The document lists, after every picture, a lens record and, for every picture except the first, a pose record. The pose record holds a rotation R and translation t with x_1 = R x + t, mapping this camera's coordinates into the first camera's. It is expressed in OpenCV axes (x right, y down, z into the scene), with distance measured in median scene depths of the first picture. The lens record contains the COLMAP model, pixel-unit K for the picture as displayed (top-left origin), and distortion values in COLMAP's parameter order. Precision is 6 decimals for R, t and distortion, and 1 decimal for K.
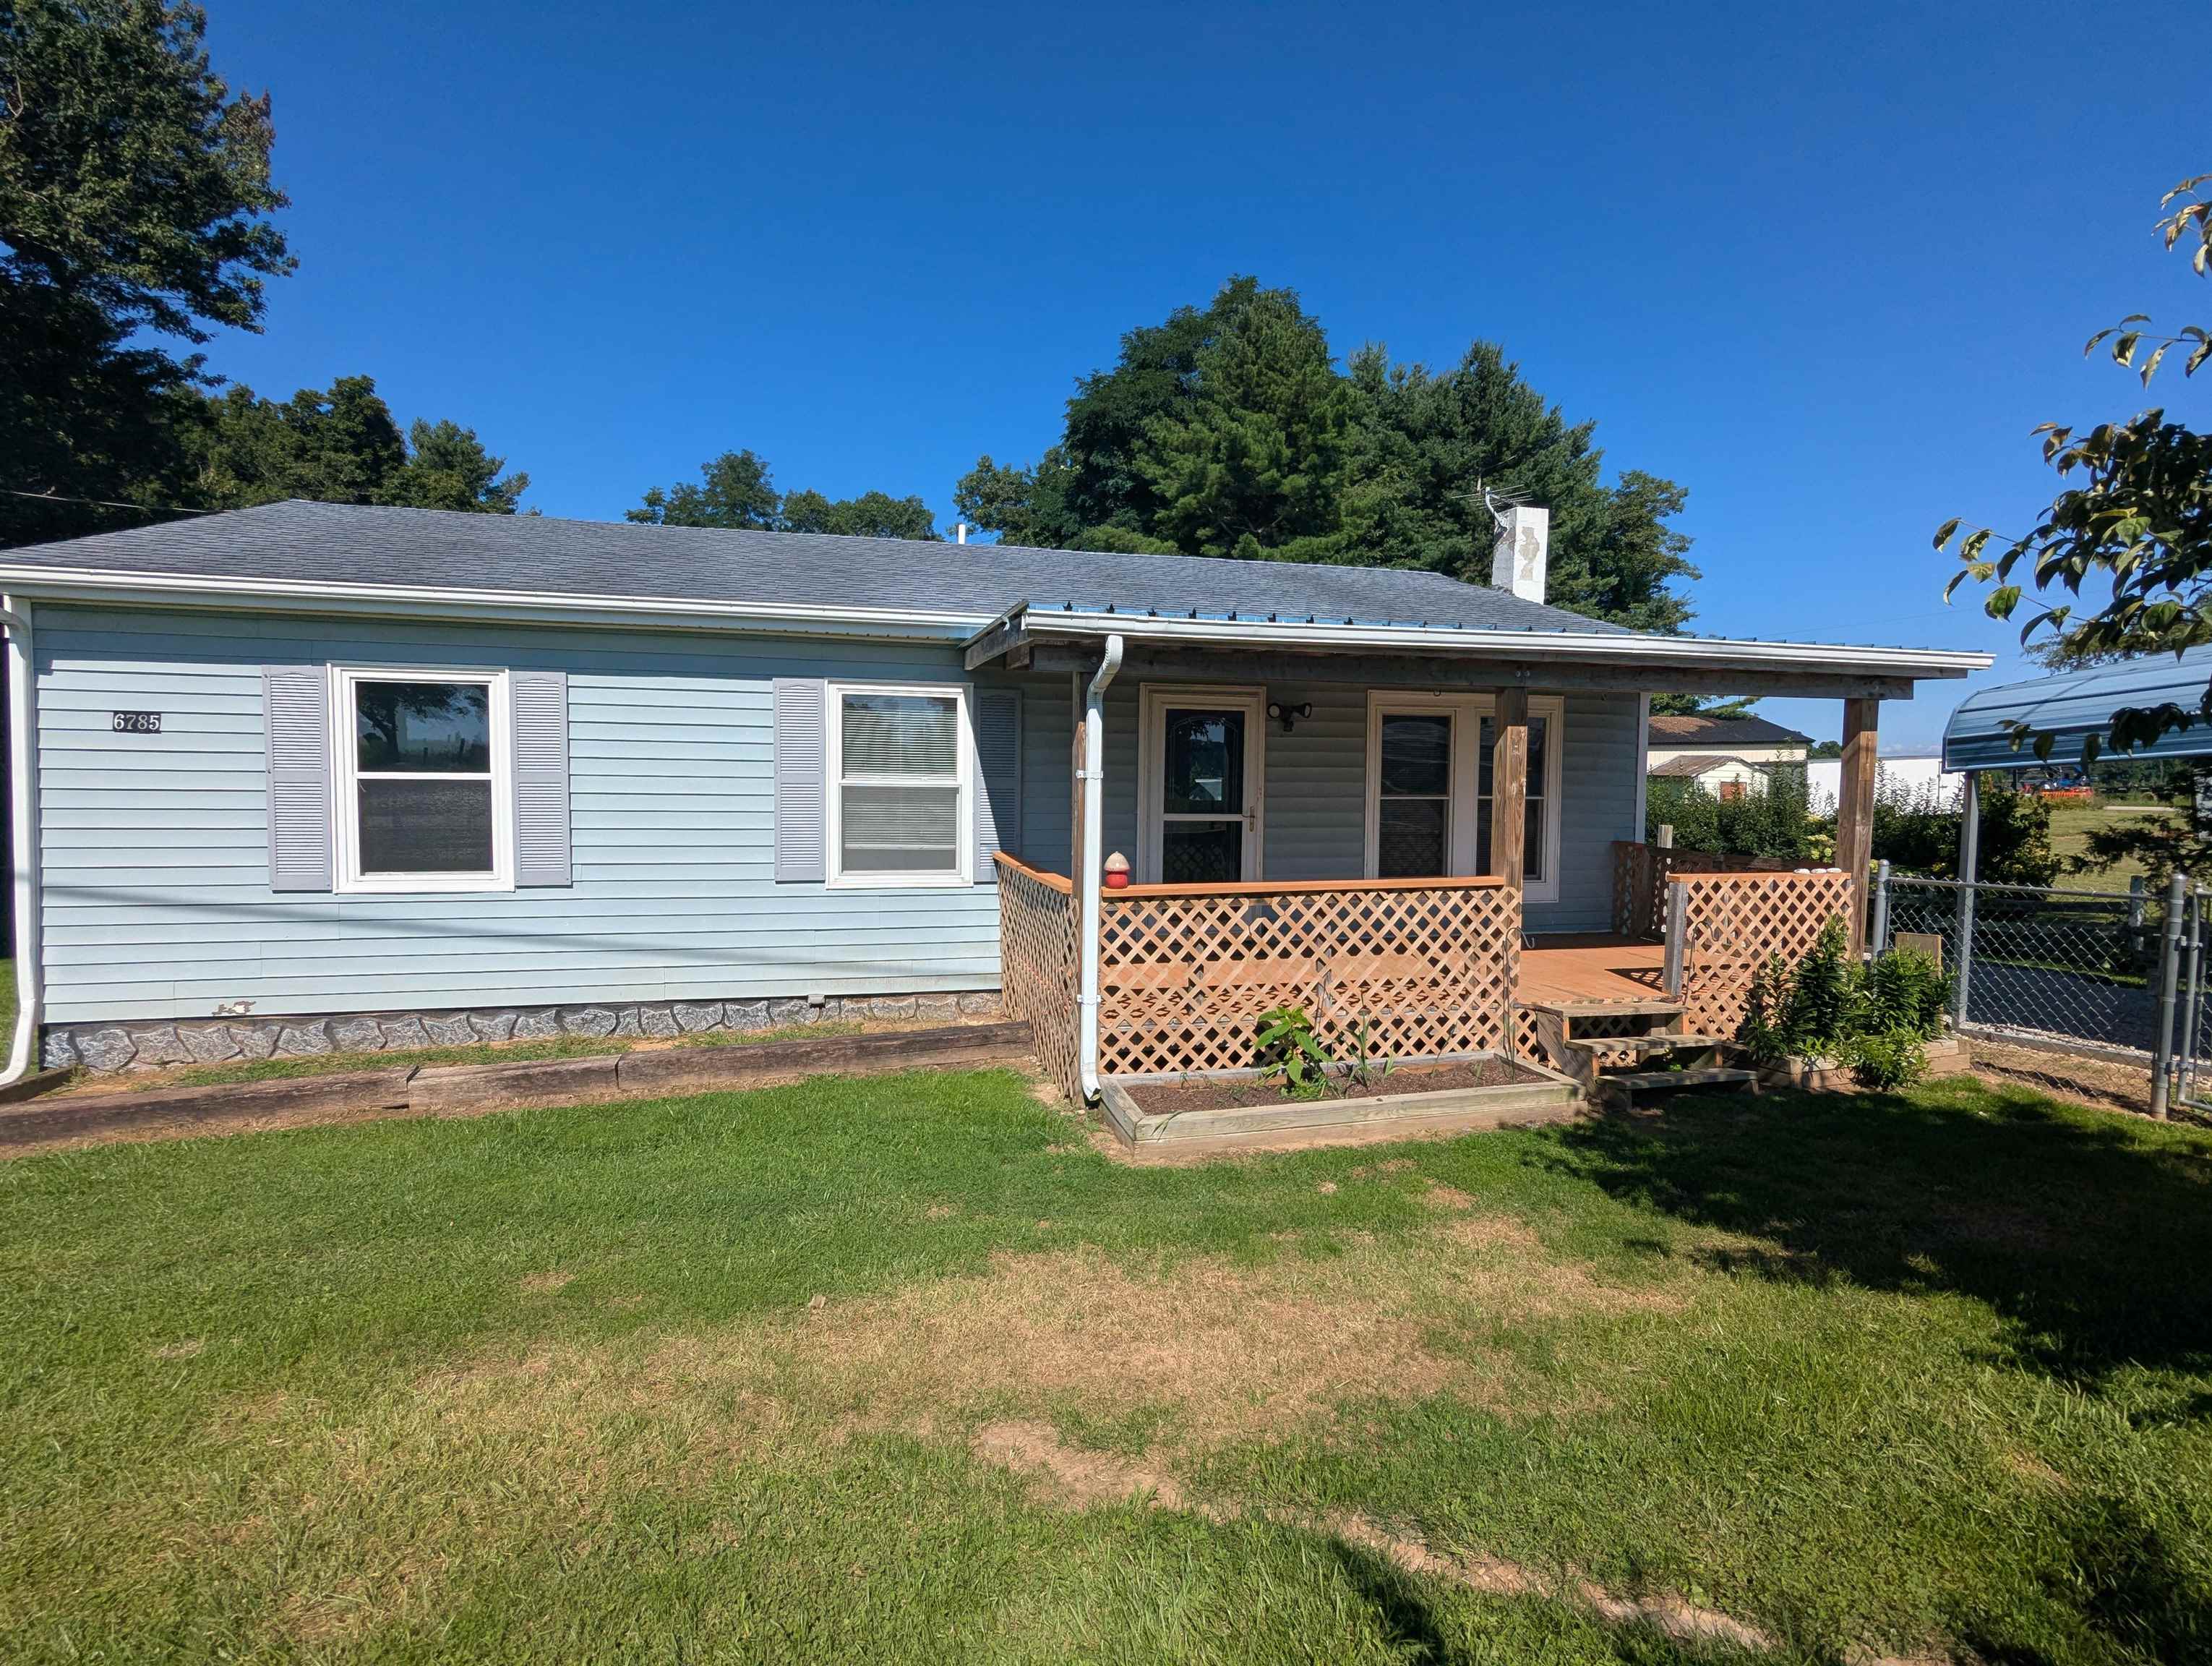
lens RADIAL K [[1049.1, 0, 1094.4], [0, 1049.1, 829.3], [0, 0, 1]] dist [0.002686, 0.000852]
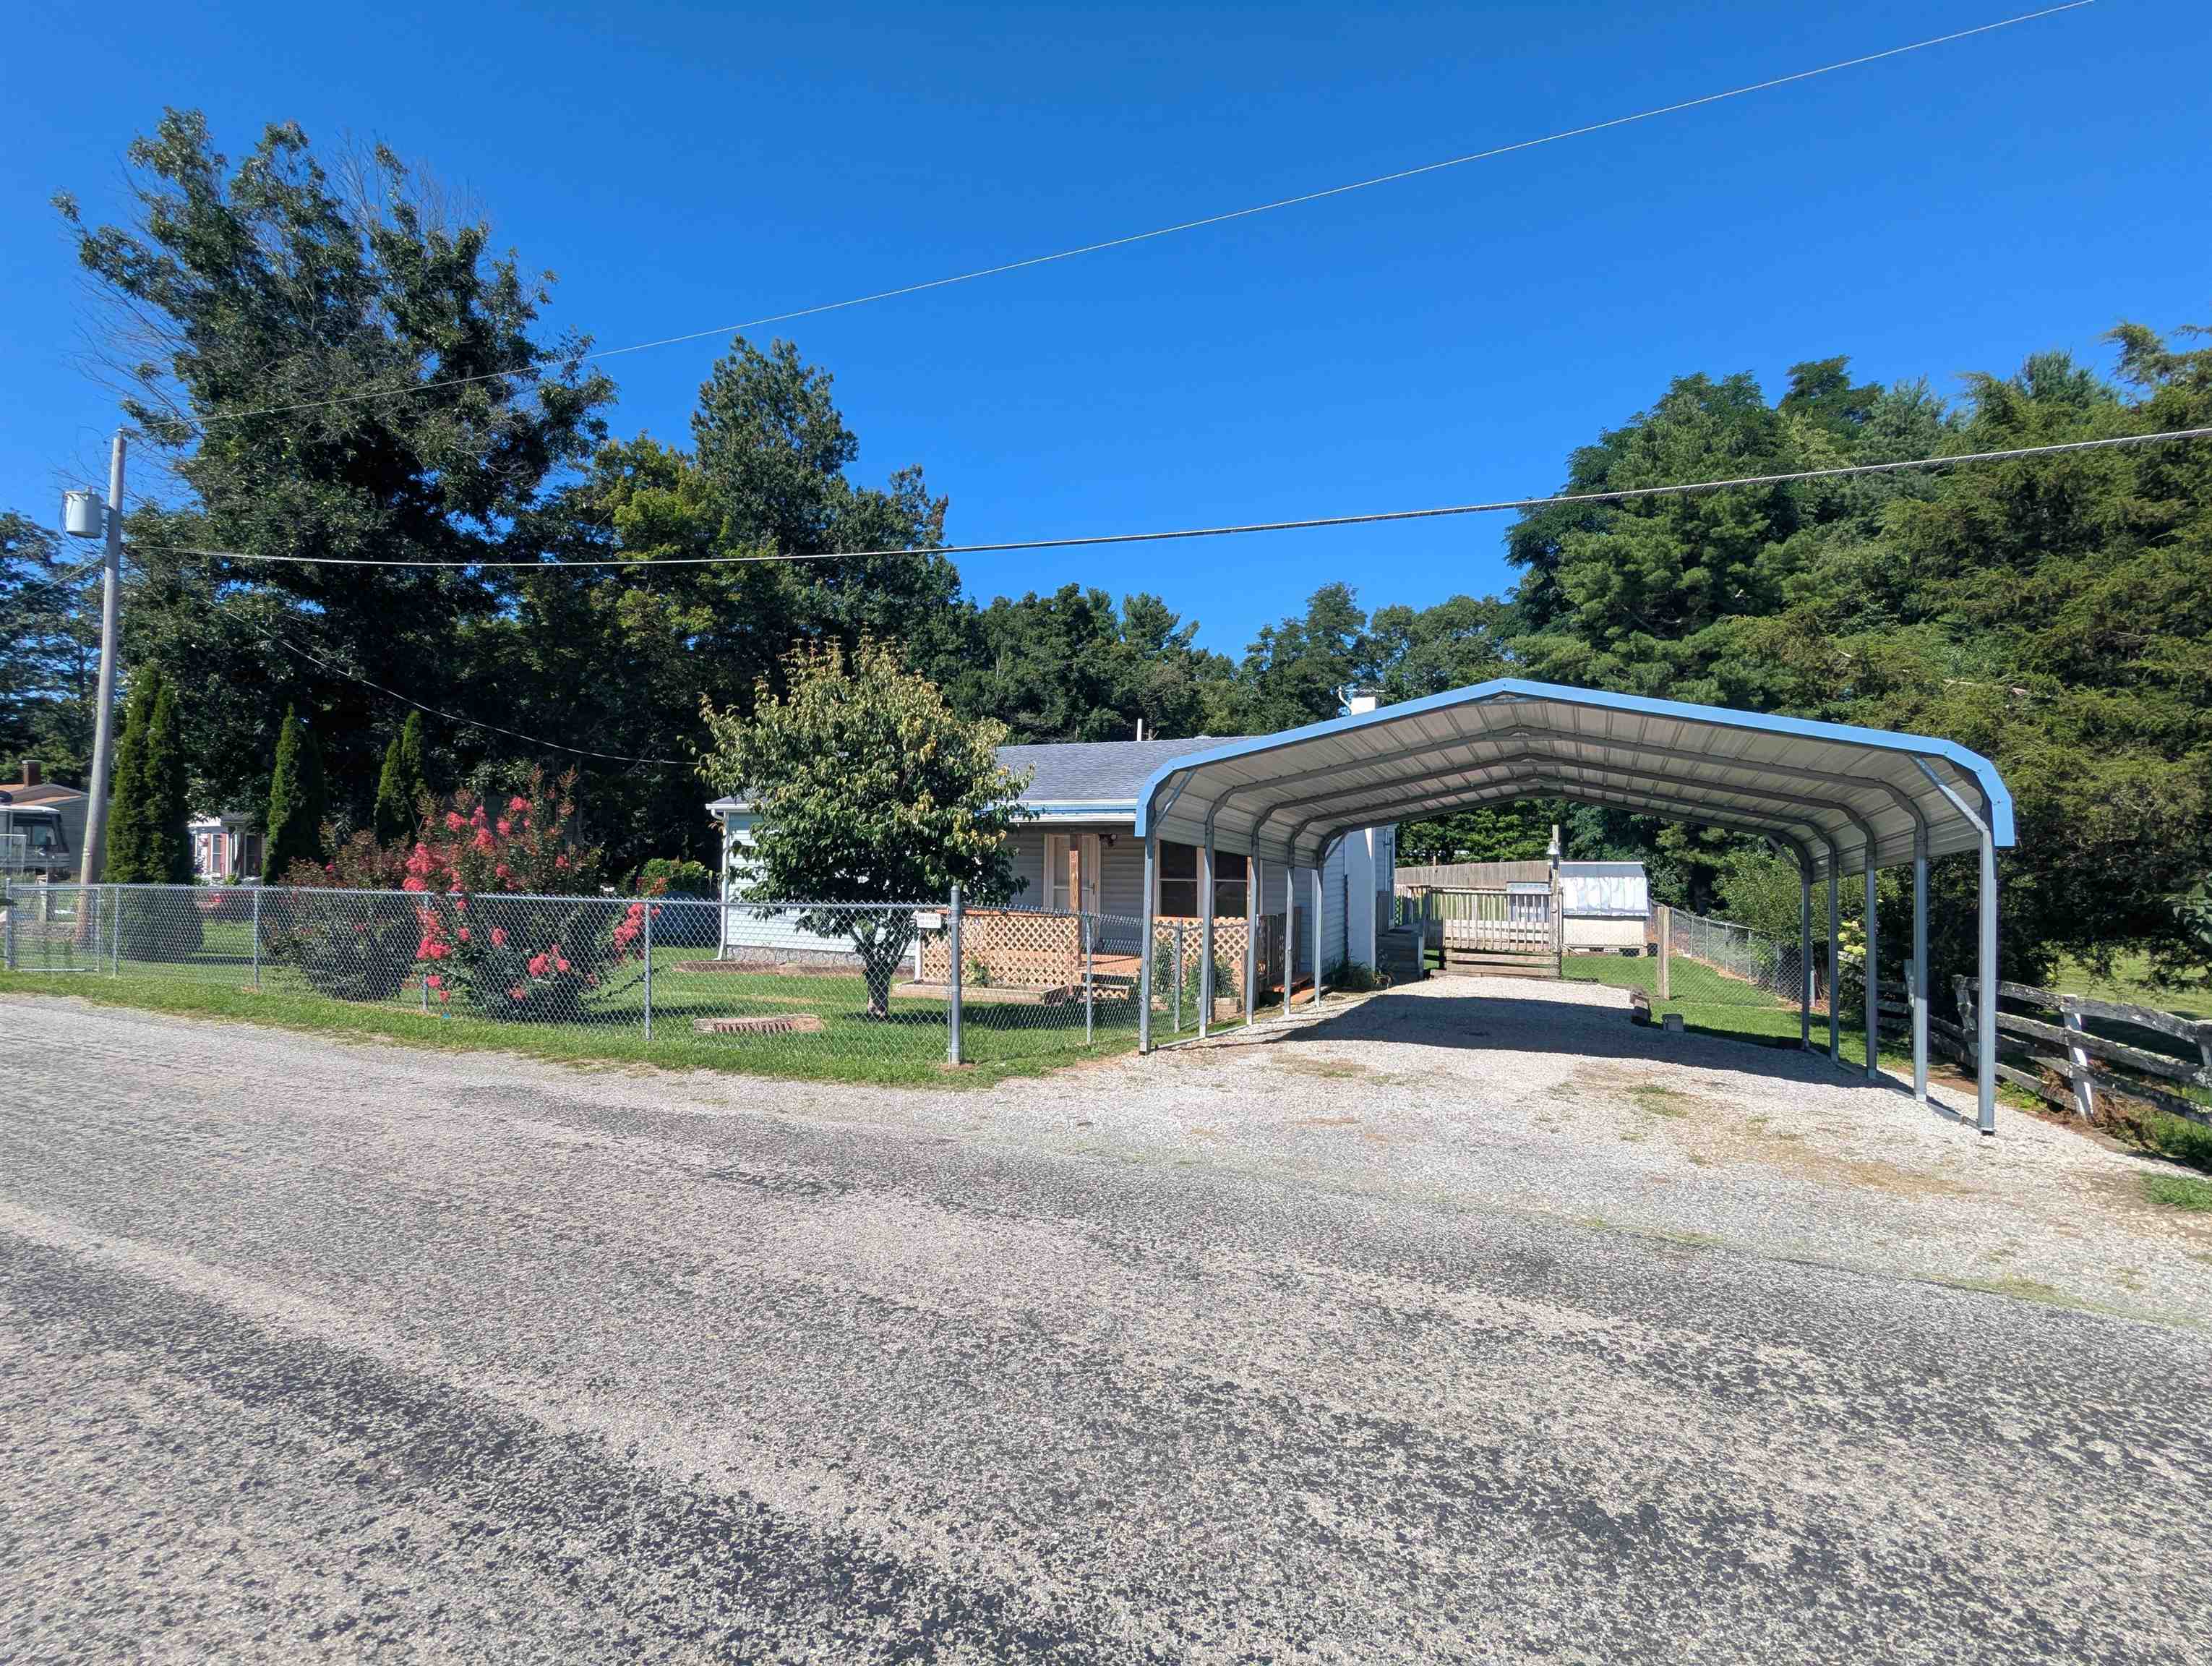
lens RADIAL K [[1049.1, 0, 1094.4], [0, 1049.1, 829.3], [0, 0, 1]] dist [0.002686, 0.000852]
pose [[0.782532, -0.015215, -0.622425, 1.675069], [-0.028967, 0.997729, -0.060808, -0.001997], [0.621936, 0.065614, 0.780314, -0.731131]]
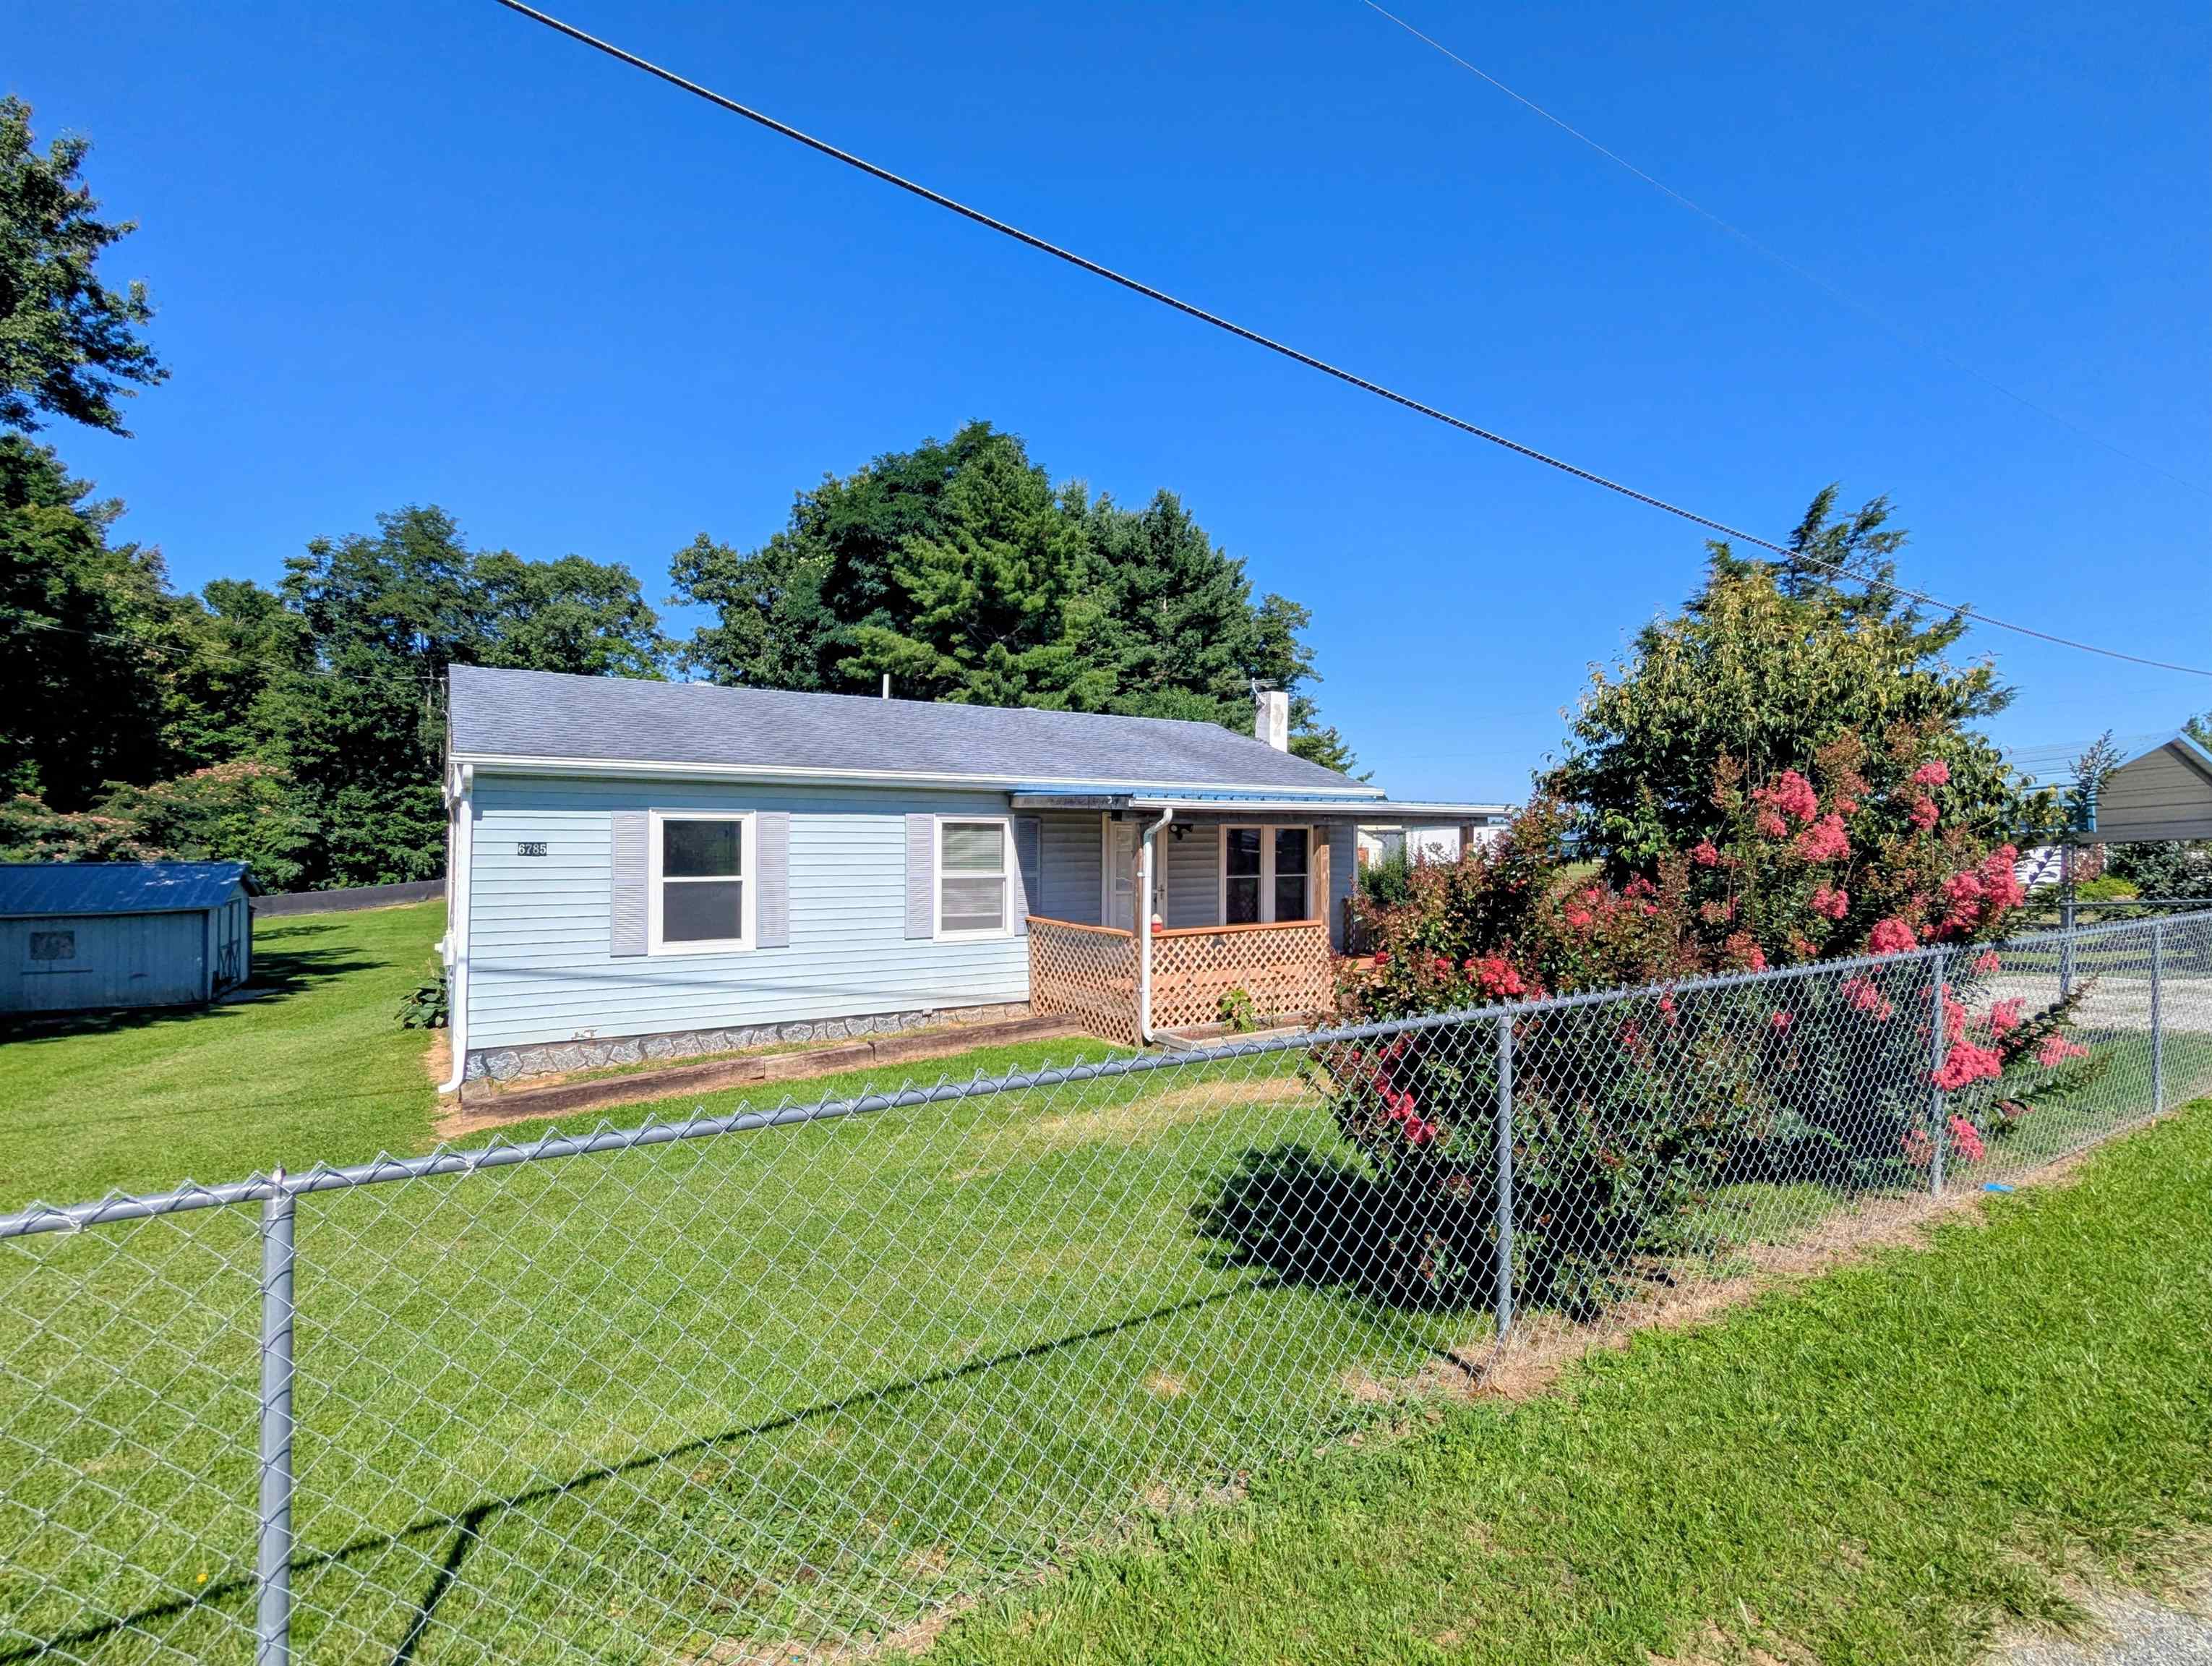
lens RADIAL K [[1045.7, 0, 1097.3], [0, 1045.7, 831.7], [0, 0, 1]] dist [0.002447, 0.000208]
pose [[0.948403, -0.006023, 0.317010, -0.554177], [0.022989, 0.998494, -0.049805, -0.029188], [-0.316233, 0.054523, 0.947114, -0.650451]]
